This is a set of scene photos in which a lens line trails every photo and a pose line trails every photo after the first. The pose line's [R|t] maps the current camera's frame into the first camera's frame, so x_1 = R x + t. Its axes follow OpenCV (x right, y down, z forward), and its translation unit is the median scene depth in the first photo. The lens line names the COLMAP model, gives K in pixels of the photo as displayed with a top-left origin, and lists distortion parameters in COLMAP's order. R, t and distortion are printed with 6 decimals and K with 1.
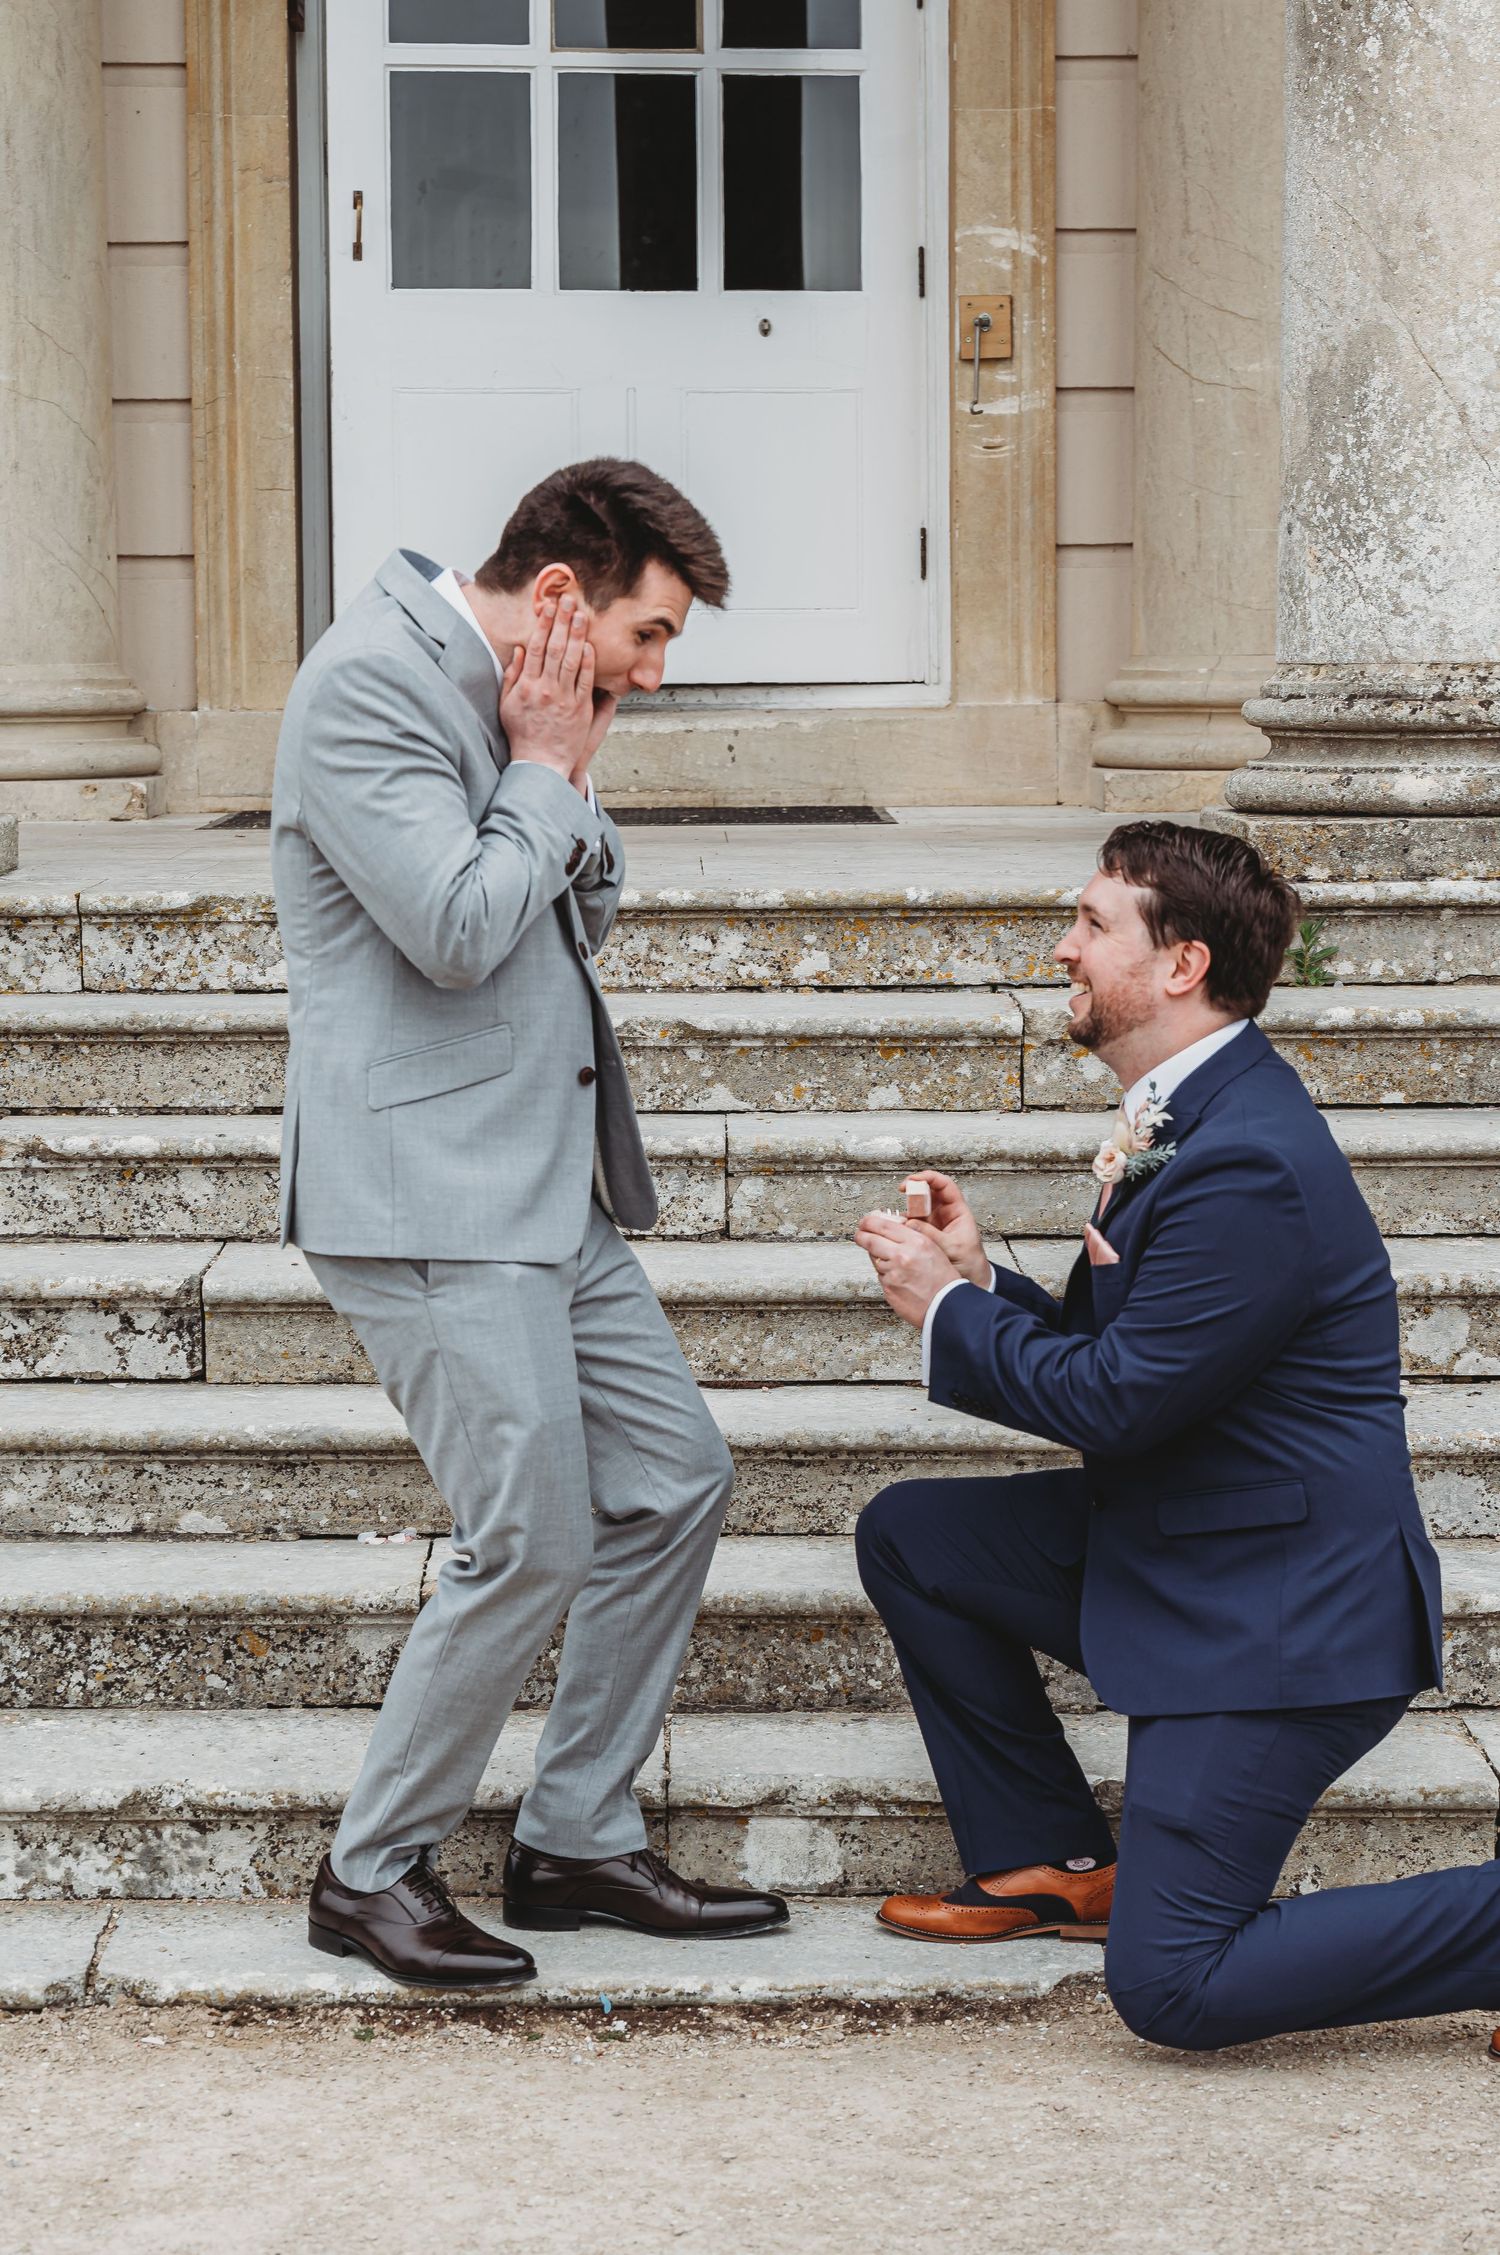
lens RADIAL K [[4778.8, 0, 745.8], [0, 4778.8, 1186.6], [0, 0, 1]] dist [0.007613, 0.045959]
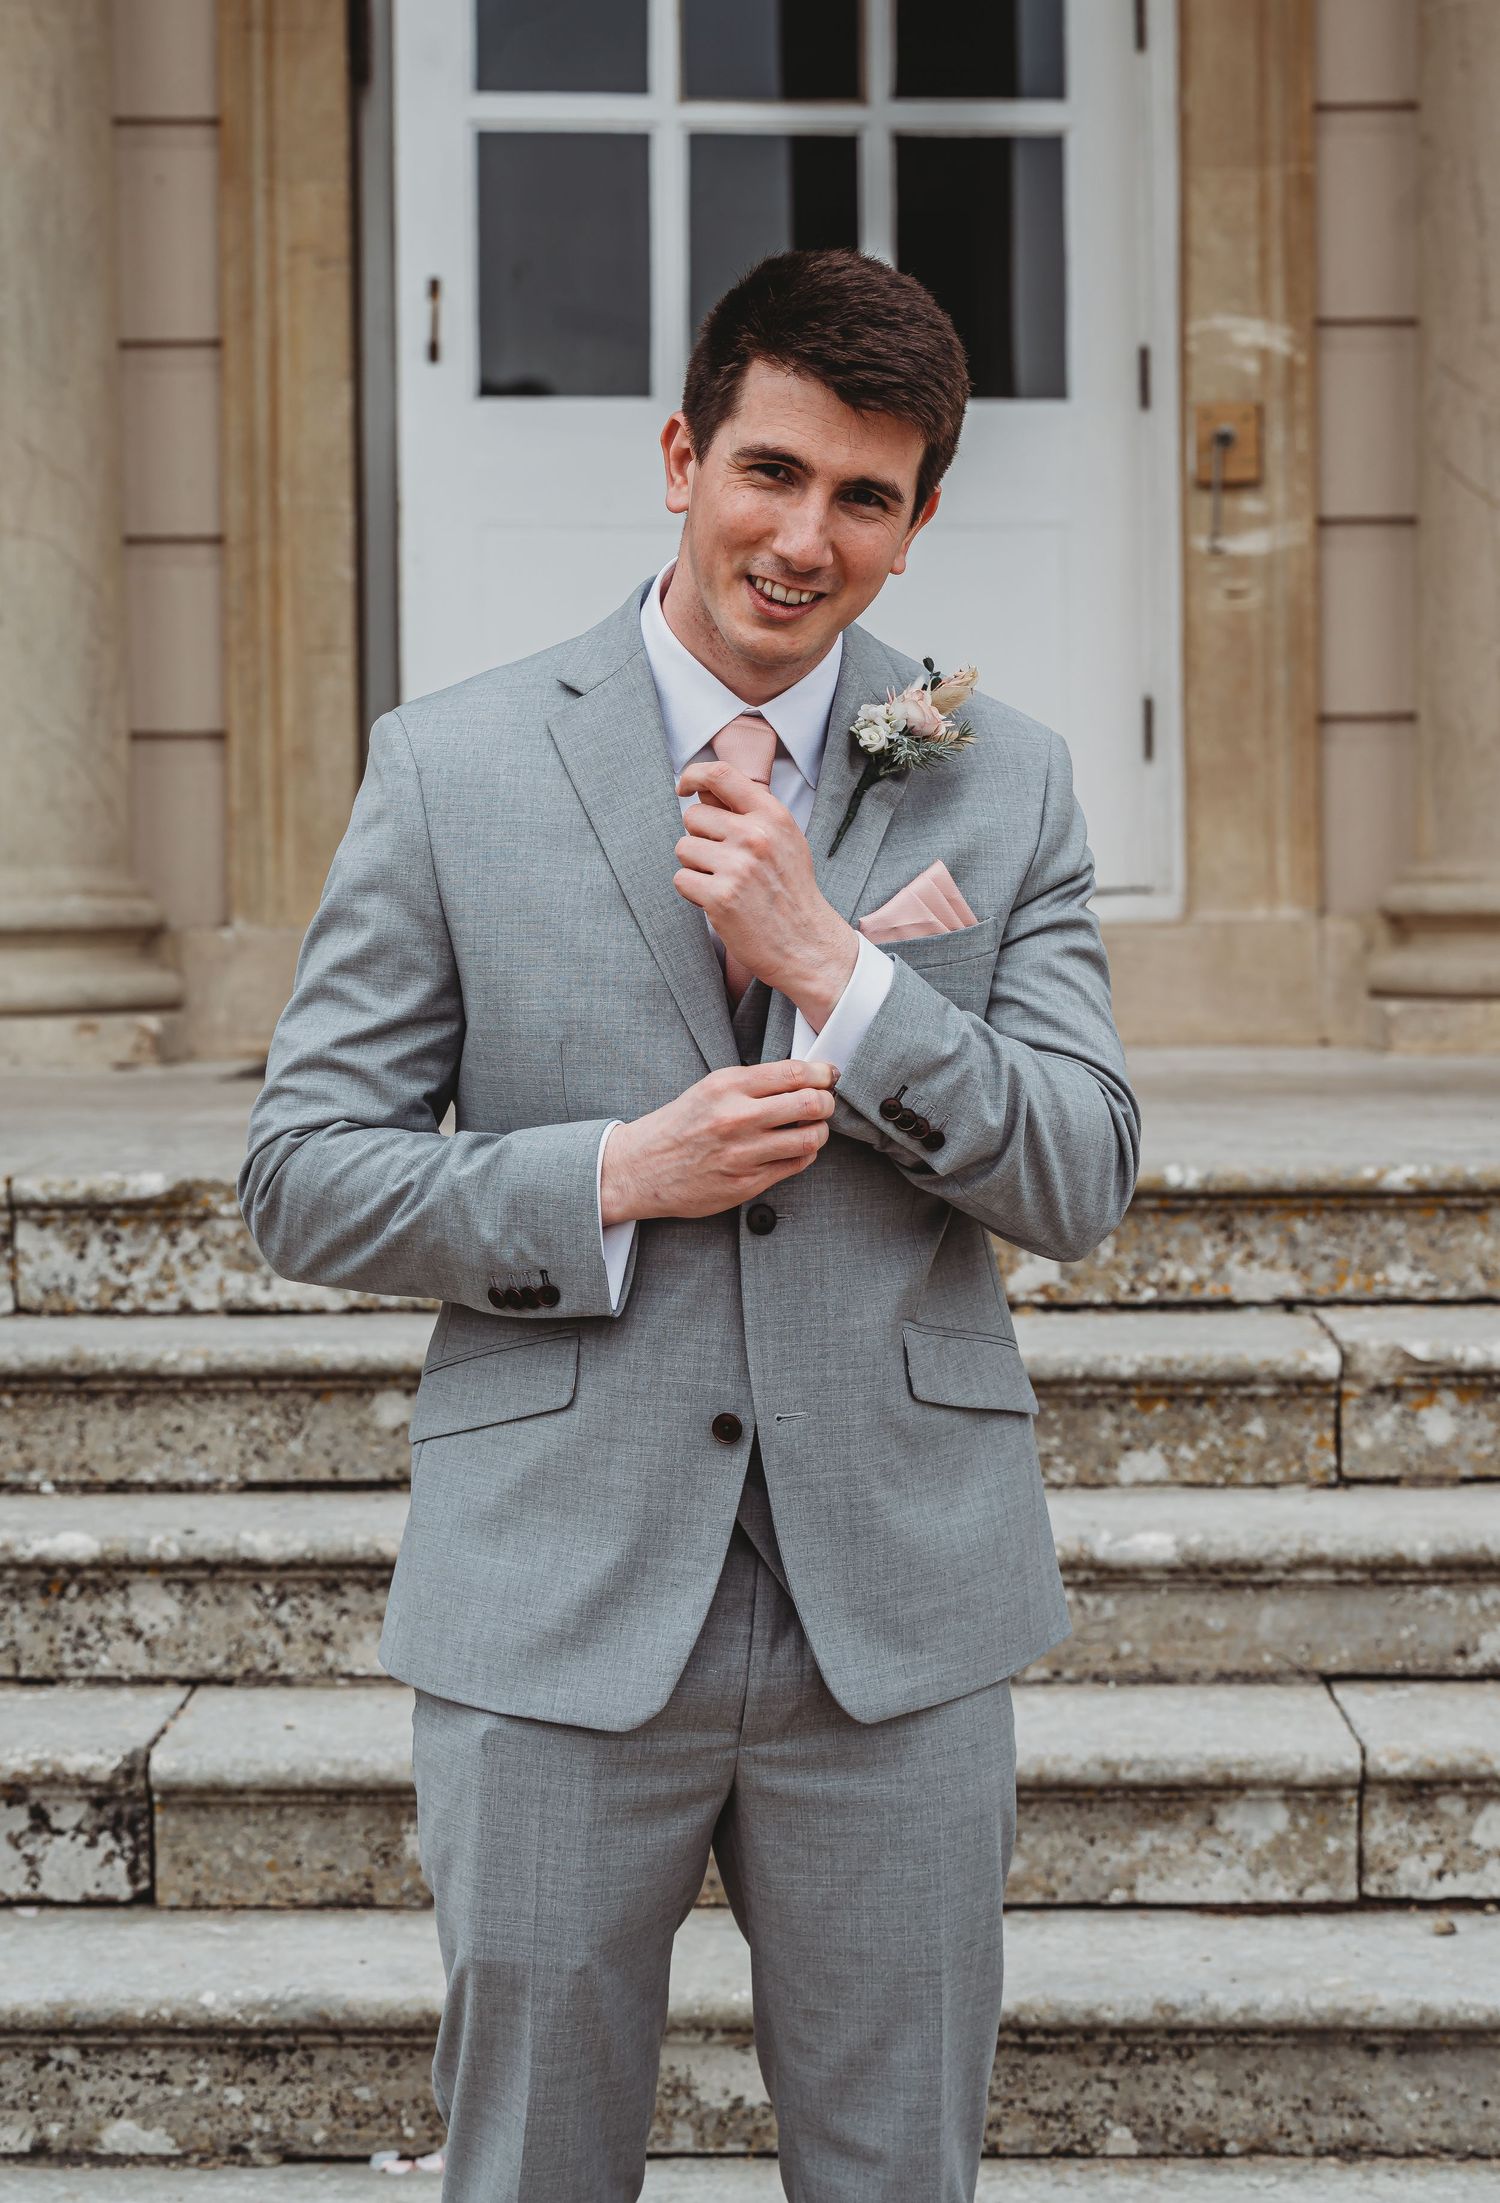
lens RADIAL K [[4978.4, 0, 822.0], [0, 4978.4, 1099.9], [0, 0, 1]] dist [0.033705, -0.245935]
pose [[0.999888, -0.002159, -0.014818, -0.006840], [0.001167, 0.997778, -0.066623, -0.022906], [0.014929, 0.066599, 0.997668, 0.255408]]
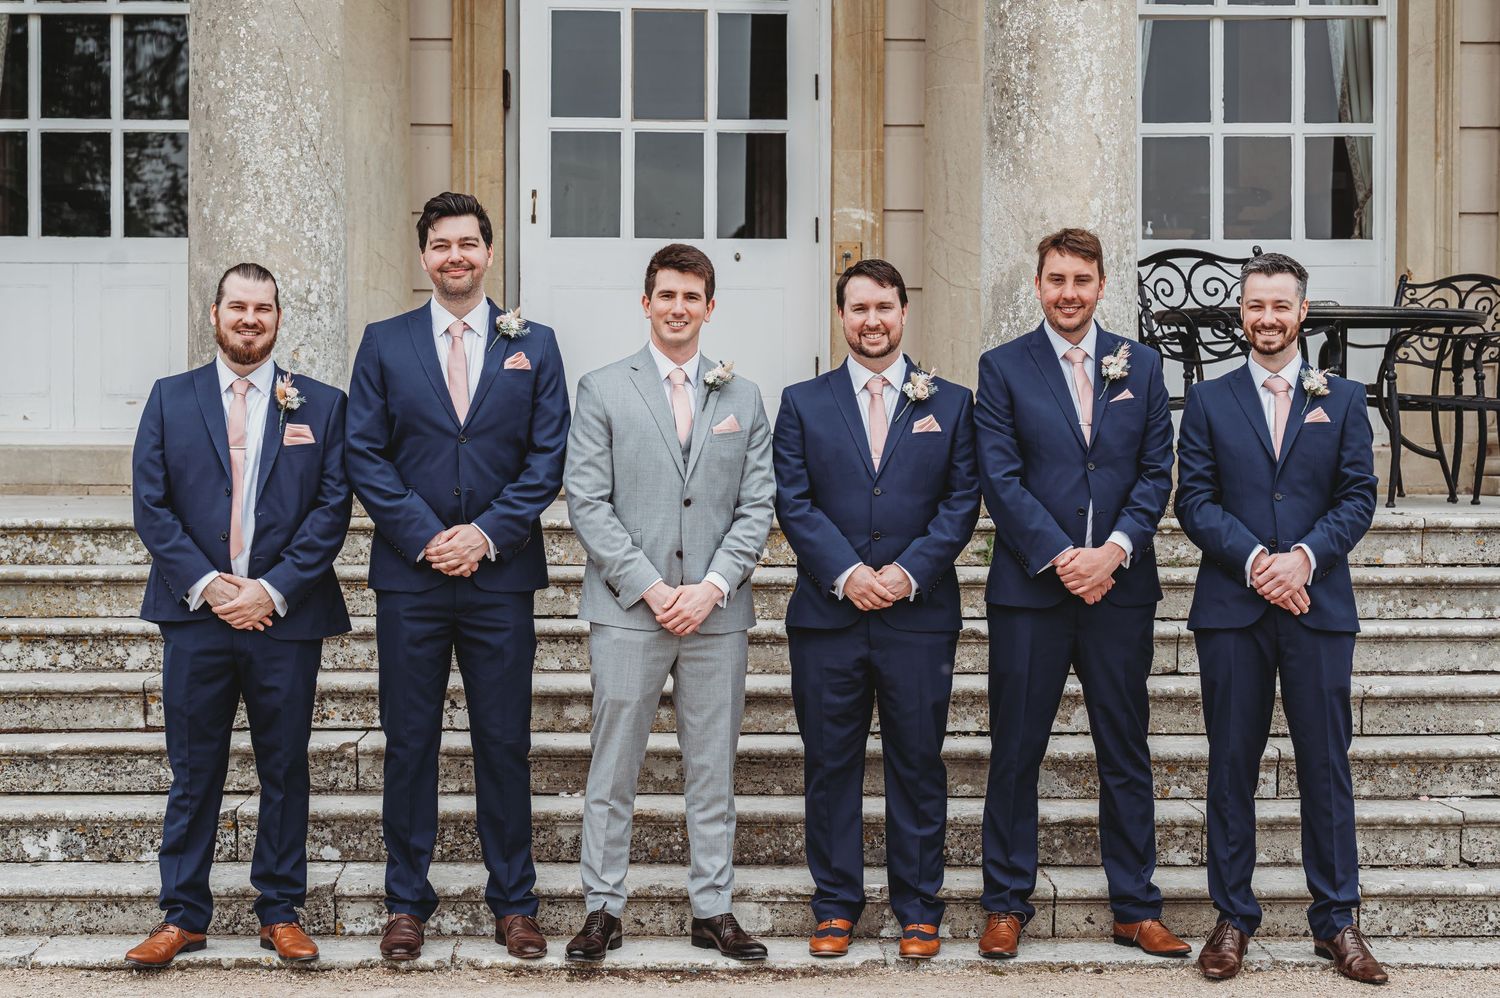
lens RADIAL K [[3048.7, 0, 746.0], [0, 3048.7, 603.7], [0, 0, 1]] dist [0.036360, -0.152363]
pose [[0.999916, 0.007811, 0.010353, -0.006943], [-0.007191, 0.998254, -0.058628, 0.056824], [-0.010793, 0.058549, 0.998226, -0.376508]]
